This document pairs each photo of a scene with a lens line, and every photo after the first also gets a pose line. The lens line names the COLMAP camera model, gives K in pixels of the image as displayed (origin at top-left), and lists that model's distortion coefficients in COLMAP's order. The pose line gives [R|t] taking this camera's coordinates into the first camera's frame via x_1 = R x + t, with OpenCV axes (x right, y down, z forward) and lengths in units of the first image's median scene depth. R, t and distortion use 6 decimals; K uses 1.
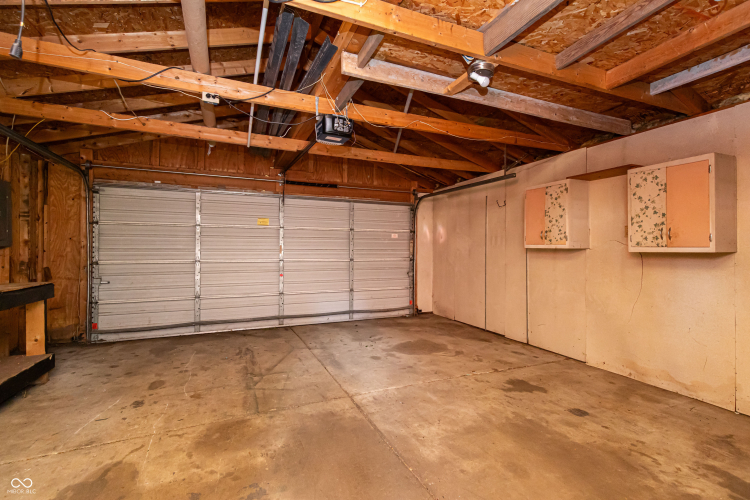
lens RADIAL K [[356.1, 0, 360.2], [0, 356.1, 249.5], [0, 0, 1]] dist [0.011274, -0.000920]
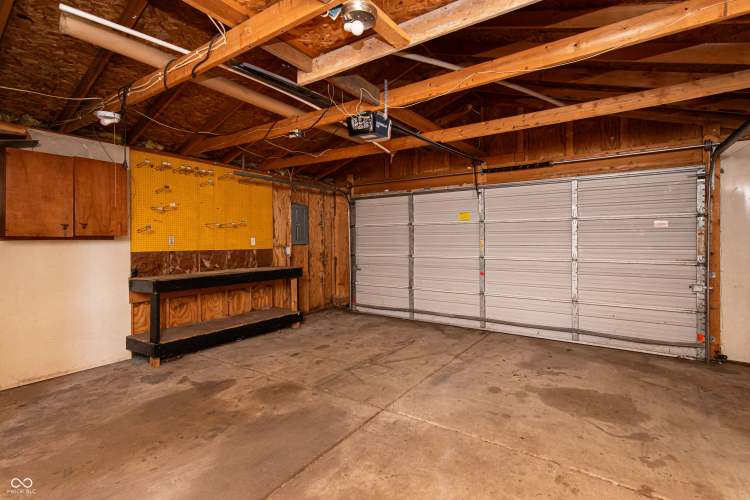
lens RADIAL K [[356.1, 0, 360.2], [0, 356.1, 249.5], [0, 0, 1]] dist [0.011274, -0.000920]
pose [[0.518436, 0.017875, -0.854929, 0.617931], [0.008734, 0.999619, 0.026197, -0.026976], [0.855072, -0.021048, 0.518083, 0.397954]]
